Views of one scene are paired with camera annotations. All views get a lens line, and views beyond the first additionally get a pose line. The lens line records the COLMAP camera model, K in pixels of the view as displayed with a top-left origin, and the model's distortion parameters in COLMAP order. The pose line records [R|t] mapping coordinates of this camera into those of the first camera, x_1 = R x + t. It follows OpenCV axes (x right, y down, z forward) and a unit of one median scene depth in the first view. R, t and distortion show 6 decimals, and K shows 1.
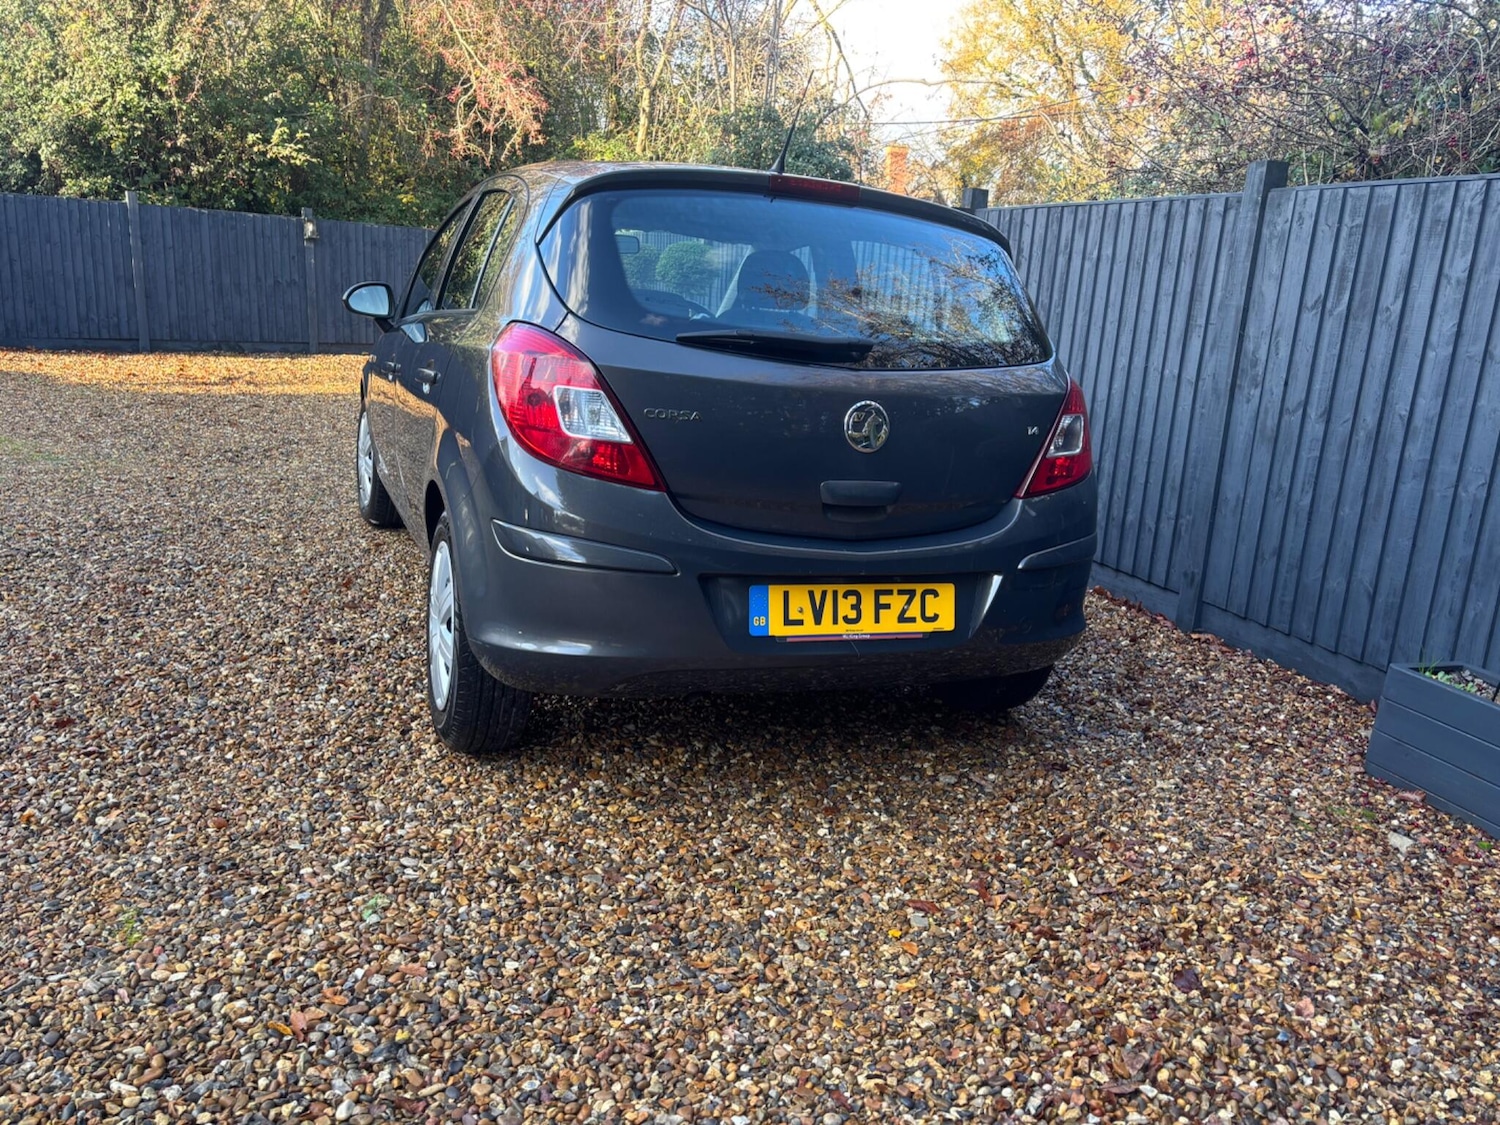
lens RADIAL K [[1142.7, 0, 758.4], [0, 1142.7, 572.7], [0, 0, 1]] dist [0.051436, -0.054117]
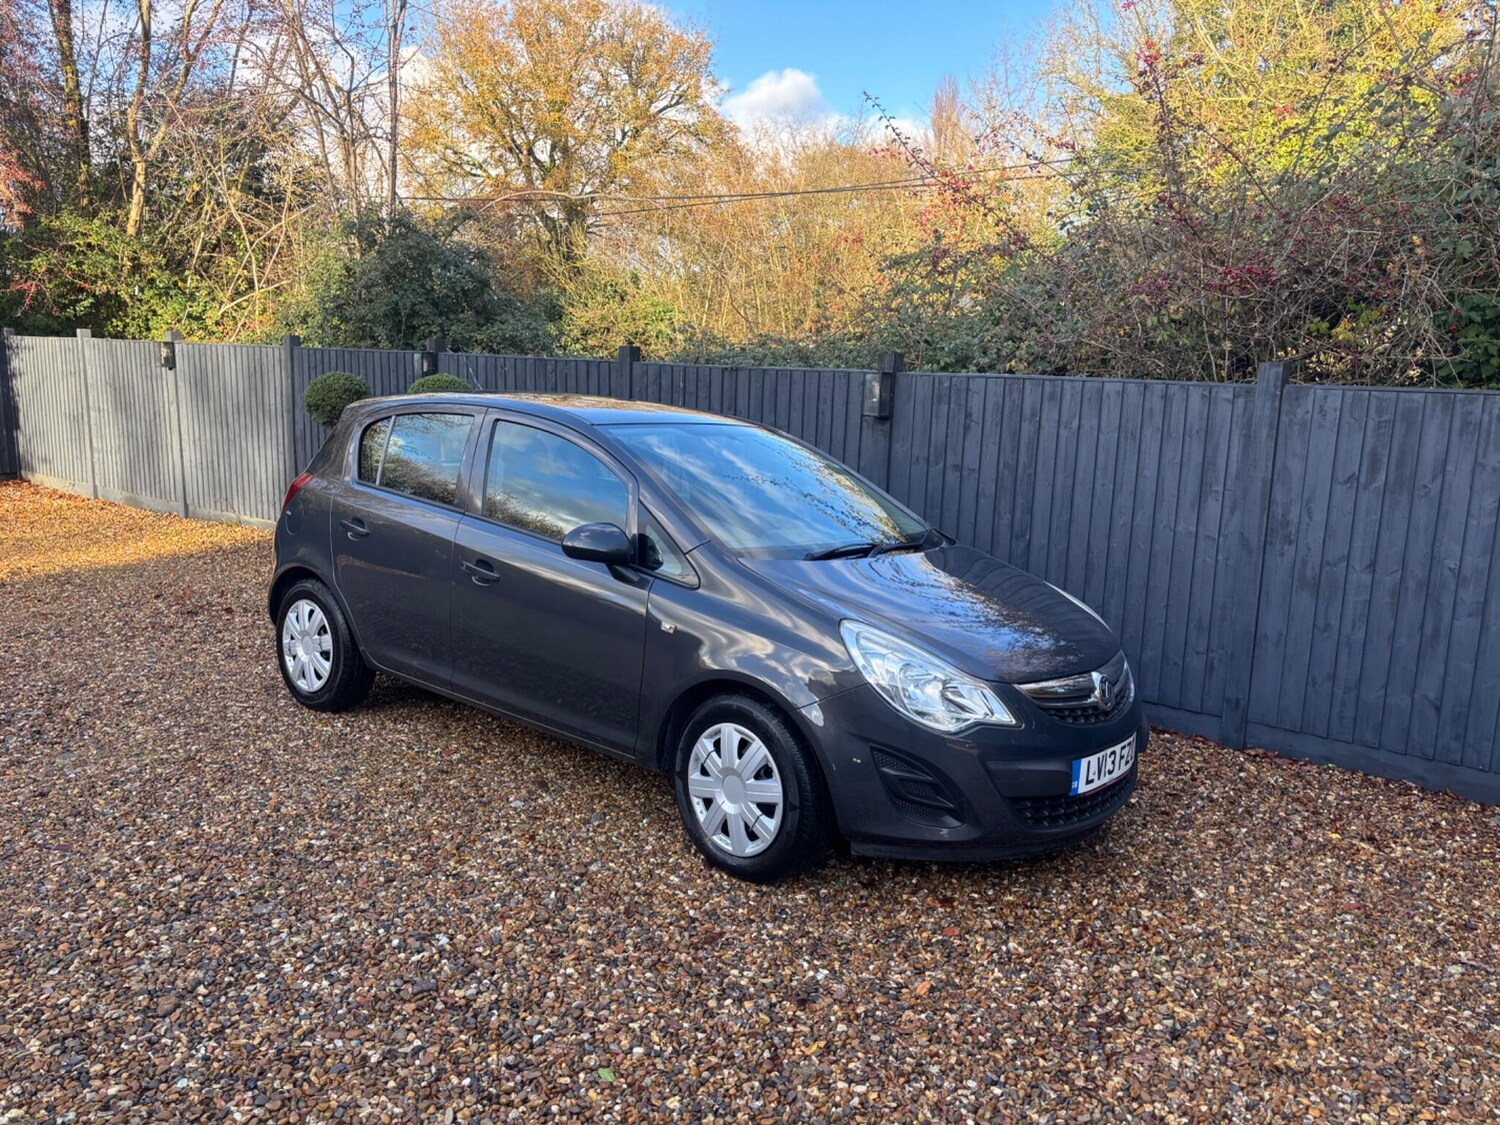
lens RADIAL K [[1142.7, 0, 762.0], [0, 1142.7, 556.5], [0, 0, 1]] dist [0.051436, -0.054117]
pose [[0.856197, -0.116933, 0.503244, -0.713282], [0.144070, 0.989451, -0.015208, -0.228148], [-0.496156, 0.085523, 0.864011, 0.250249]]
